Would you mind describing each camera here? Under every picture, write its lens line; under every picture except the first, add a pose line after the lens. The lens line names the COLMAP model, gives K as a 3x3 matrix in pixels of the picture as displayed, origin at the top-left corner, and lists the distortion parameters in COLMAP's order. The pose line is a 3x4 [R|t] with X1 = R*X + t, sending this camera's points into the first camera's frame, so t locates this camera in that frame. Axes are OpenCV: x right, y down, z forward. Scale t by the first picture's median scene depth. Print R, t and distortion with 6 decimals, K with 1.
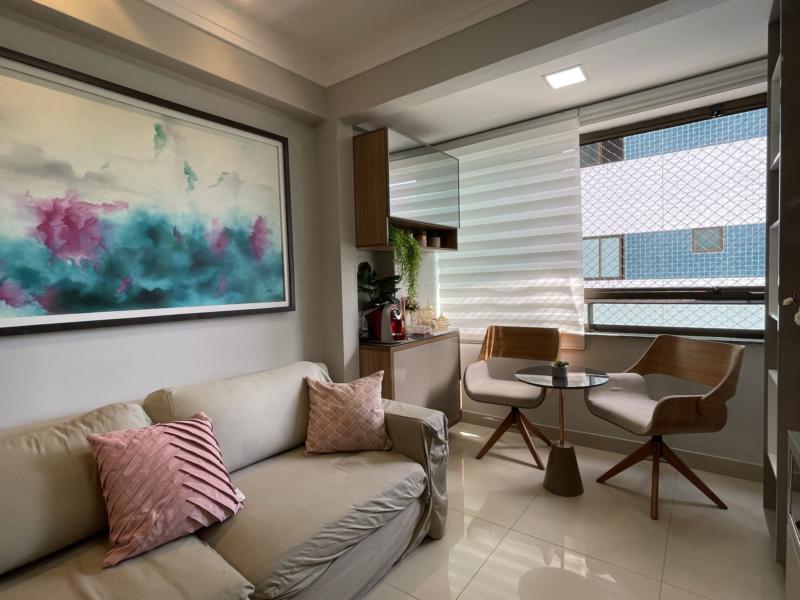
lens RADIAL K [[410.4, 0, 398.8], [0, 410.4, 297.5], [0, 0, 1]] dist [-0.008830, -0.000151]
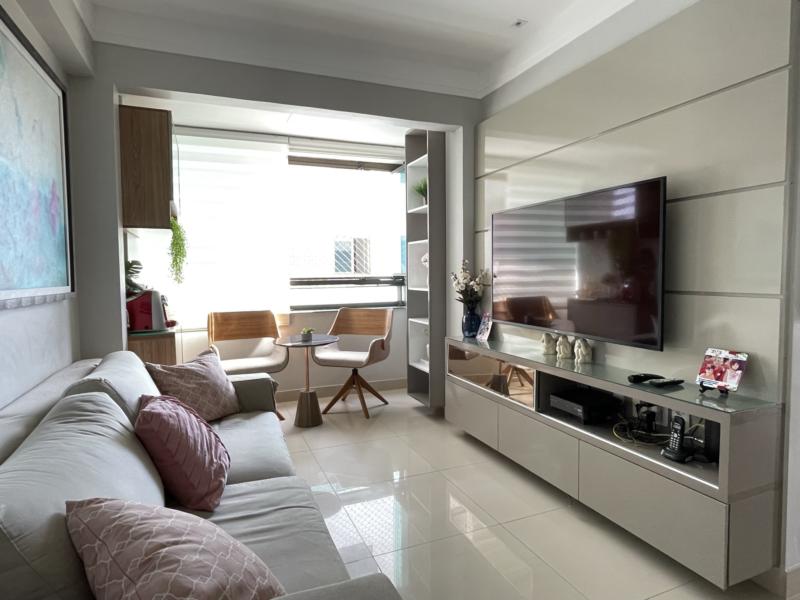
lens RADIAL K [[462.3, 0, 401.5], [0, 462.3, 298.1], [0, 0, 1]] dist [0.021419, 0.001303]
pose [[0.507211, -0.025294, 0.861451, -0.693227], [0.028646, 0.999512, 0.012481, 0.038608], [-0.861346, 0.018347, 0.507688, -0.041546]]
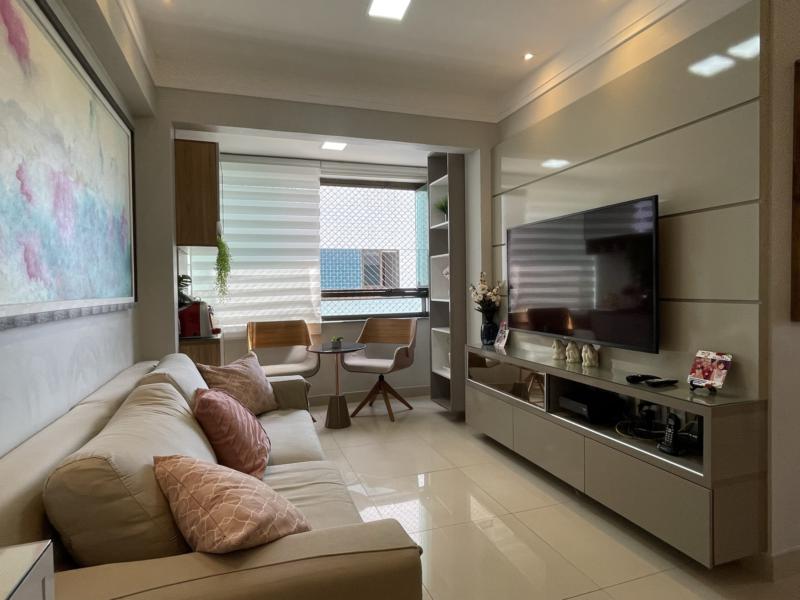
lens RADIAL K [[462.3, 0, 401.7], [0, 462.3, 297.2], [0, 0, 1]] dist [0.021419, 0.001303]
pose [[0.560693, 0.000239, 0.828024, -0.768582], [0.030845, 0.999300, -0.021175, 0.049702], [-0.827449, 0.037413, 0.560293, -0.111906]]
